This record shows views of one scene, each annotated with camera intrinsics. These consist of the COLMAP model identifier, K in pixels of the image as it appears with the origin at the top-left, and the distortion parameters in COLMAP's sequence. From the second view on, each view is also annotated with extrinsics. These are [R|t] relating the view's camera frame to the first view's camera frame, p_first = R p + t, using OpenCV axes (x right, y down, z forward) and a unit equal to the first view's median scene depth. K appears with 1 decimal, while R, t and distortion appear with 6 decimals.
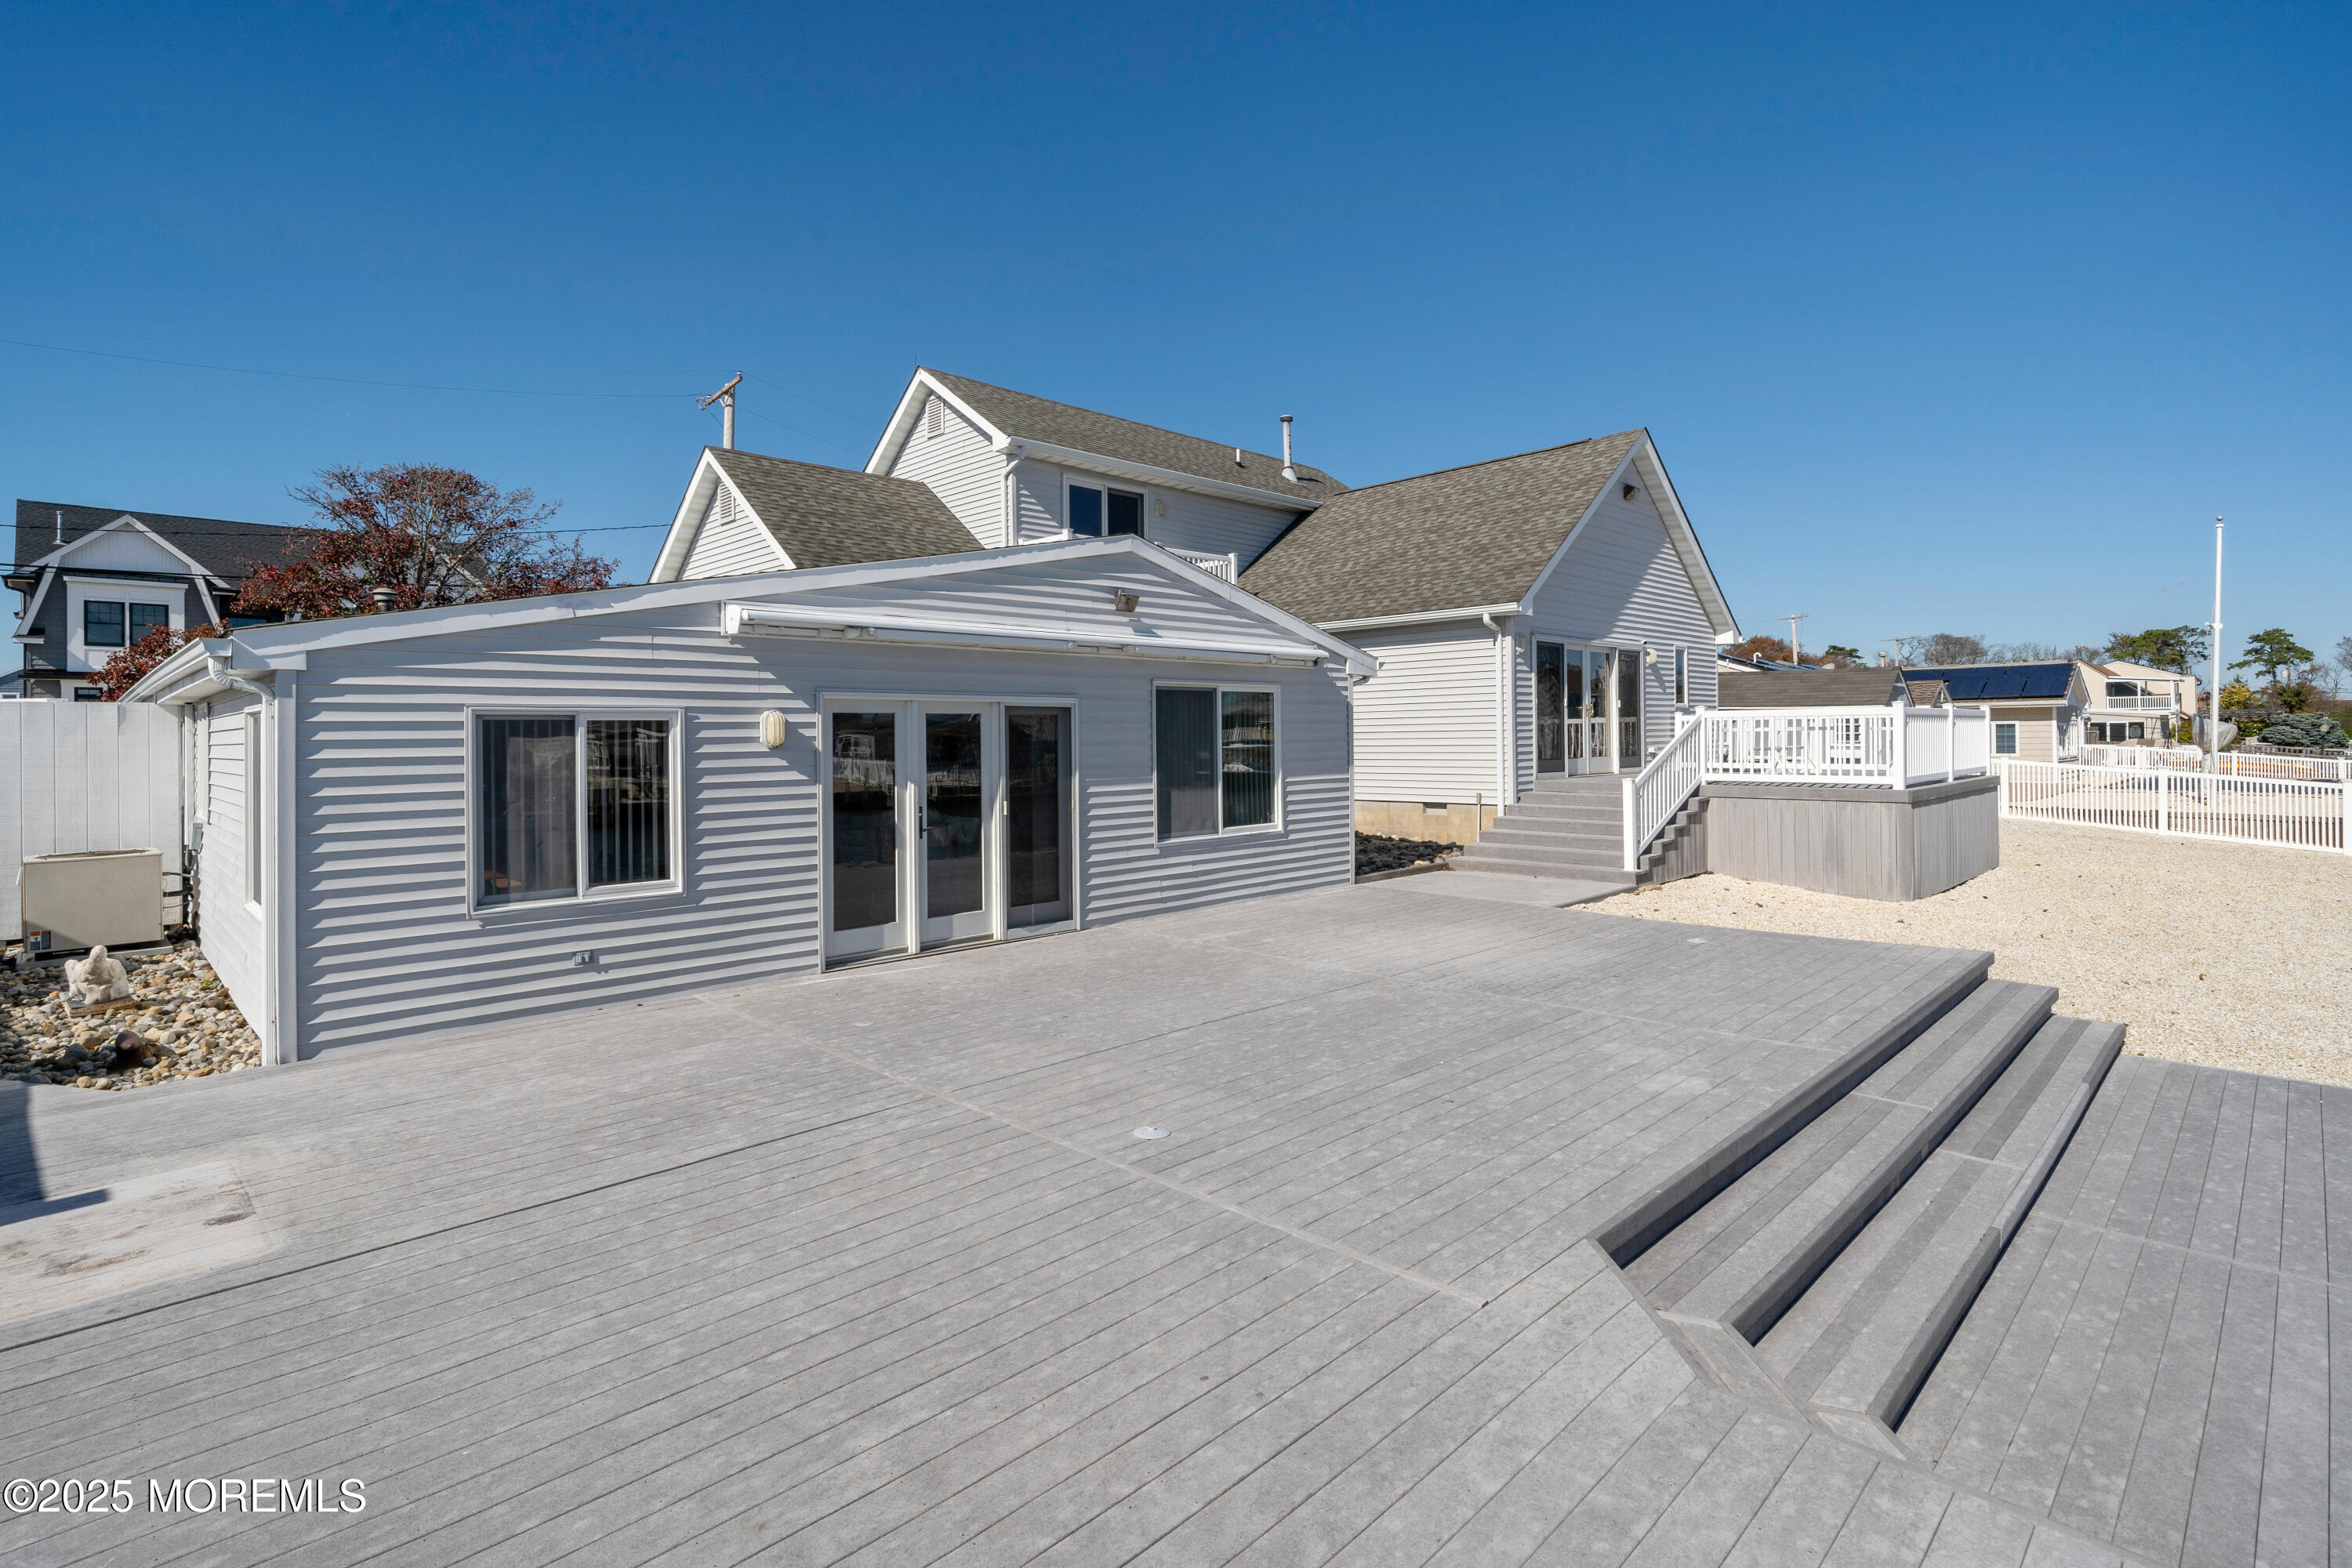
lens RADIAL K [[1119.5, 0, 1174.8], [0, 1119.5, 735.9], [0, 0, 1]] dist [0.000602, -0.000253]
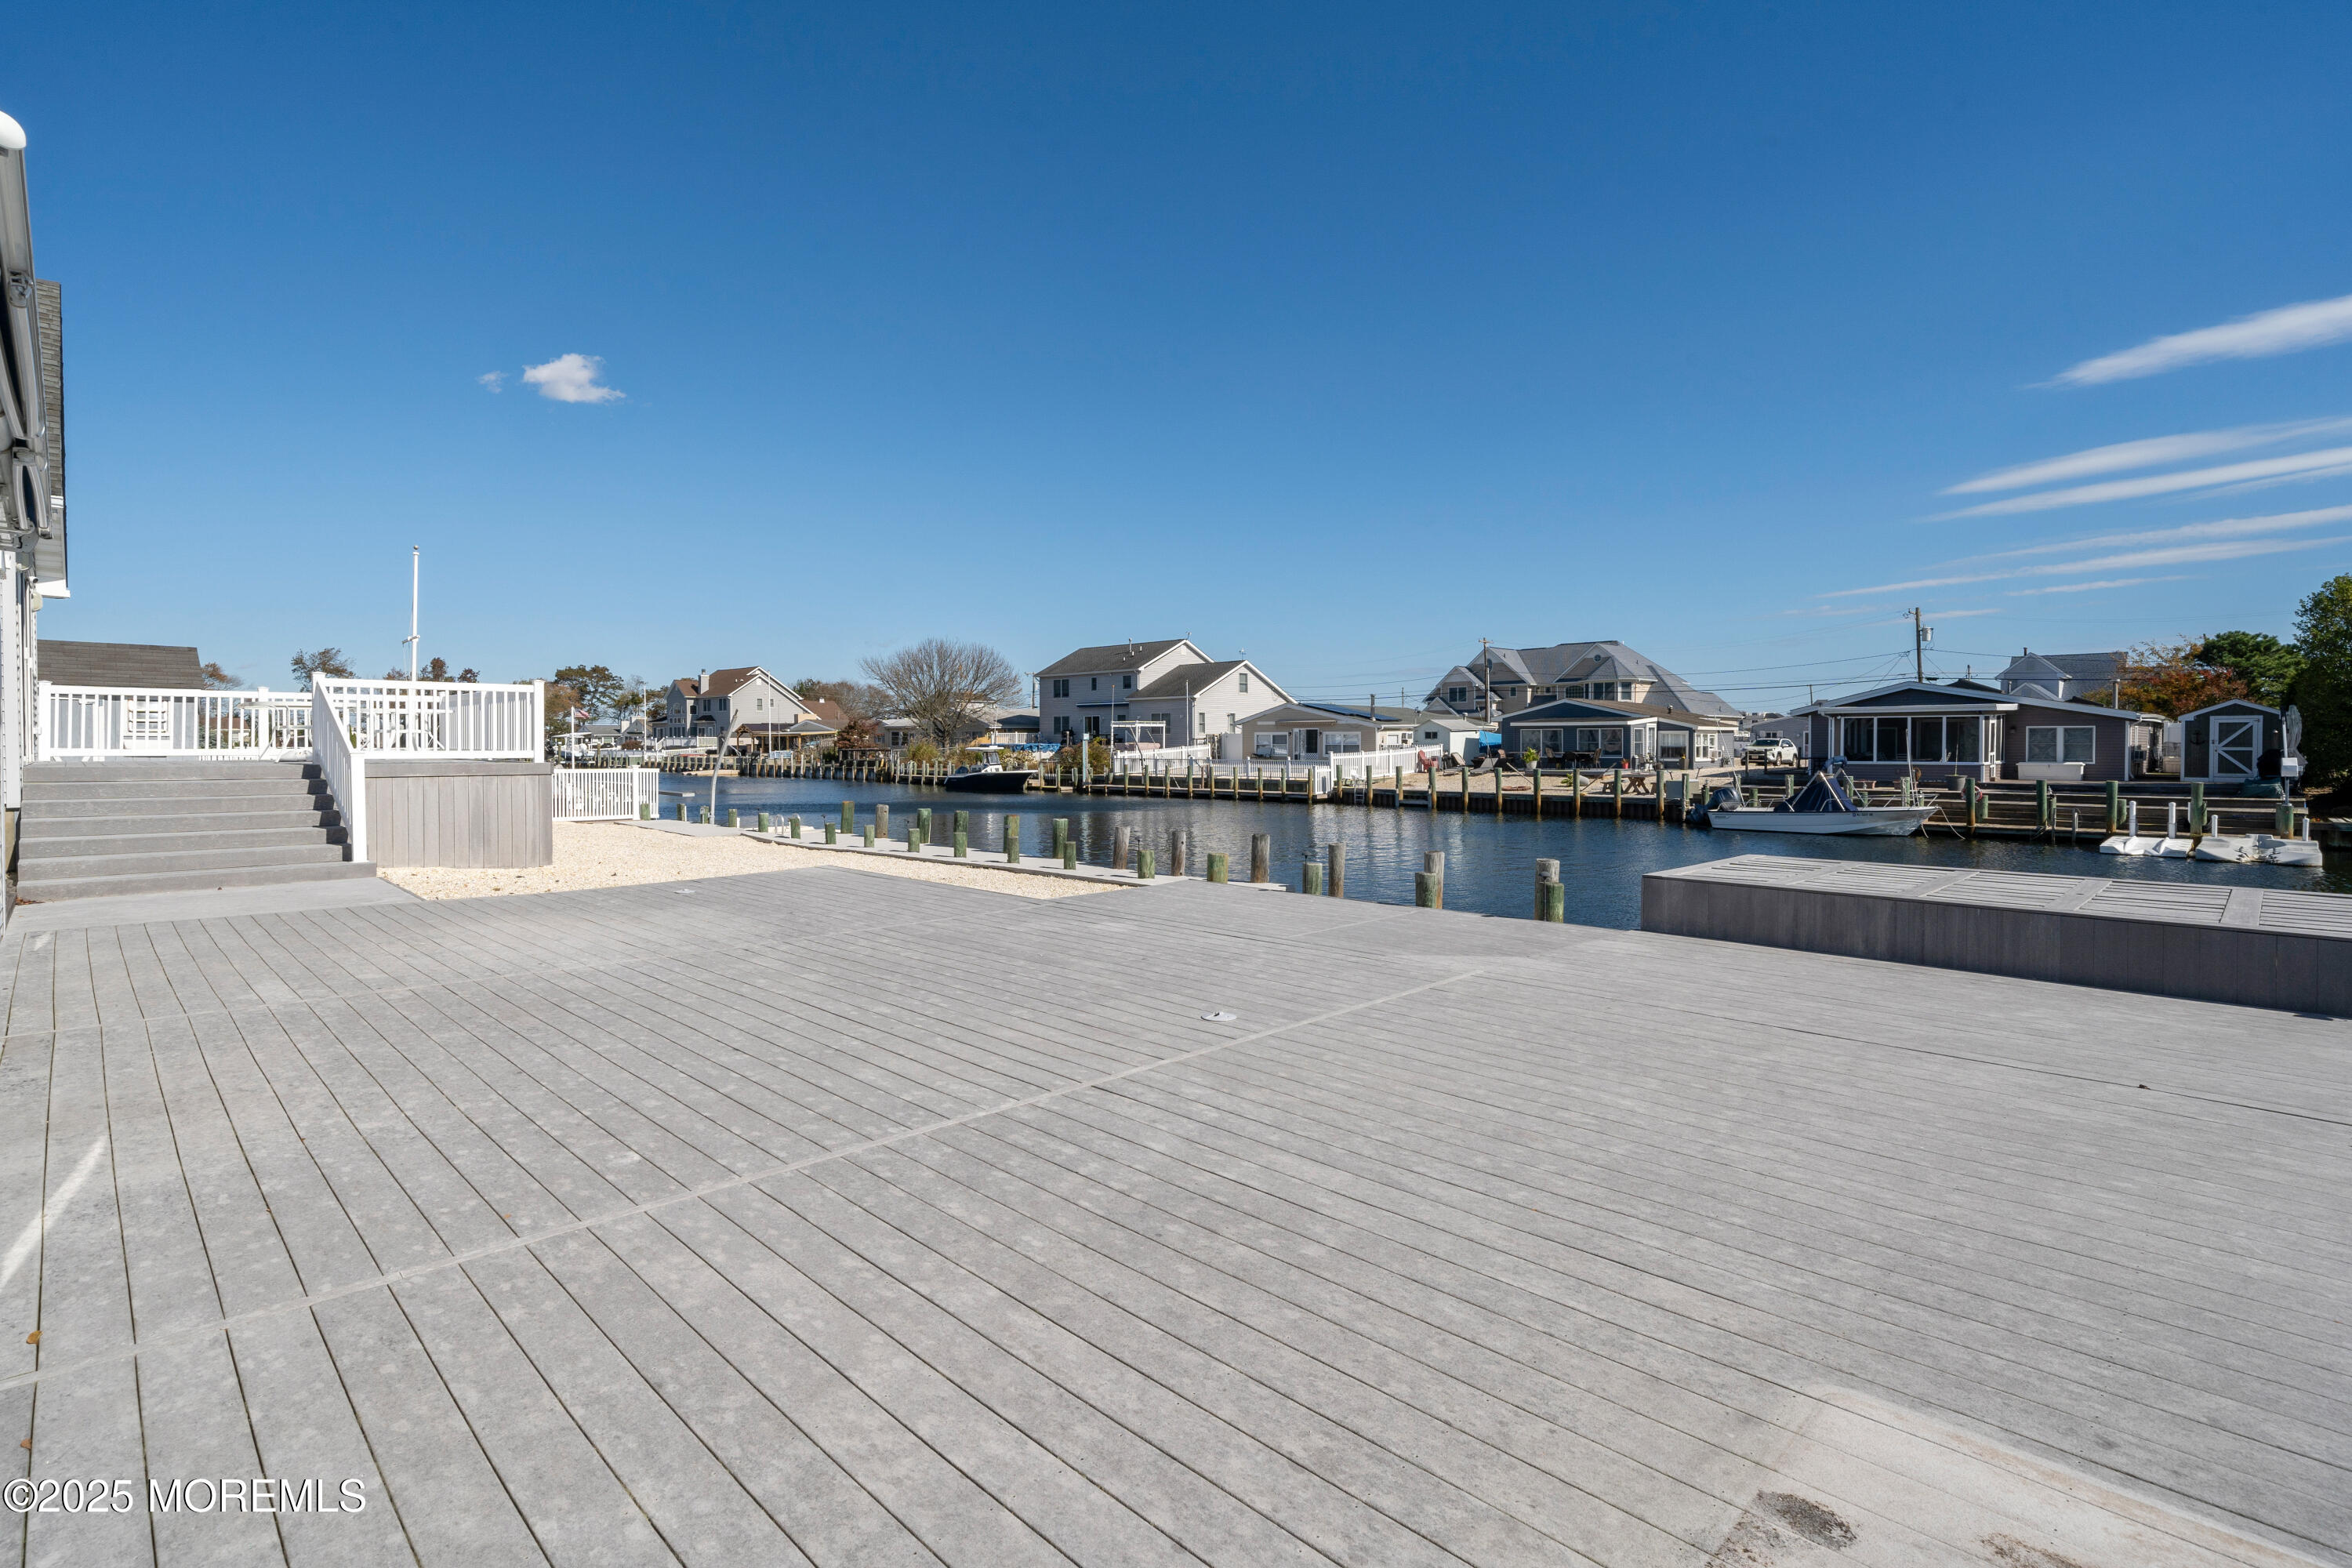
lens RADIAL K [[1119.5, 0, 1174.8], [0, 1119.5, 735.9], [0, 0, 1]] dist [0.000602, -0.000253]
pose [[-0.003794, 0.017002, 0.999848, -1.151350], [-0.000731, 0.999855, -0.017005, 0.114444], [-0.999993, -0.000795, -0.003781, 1.115278]]
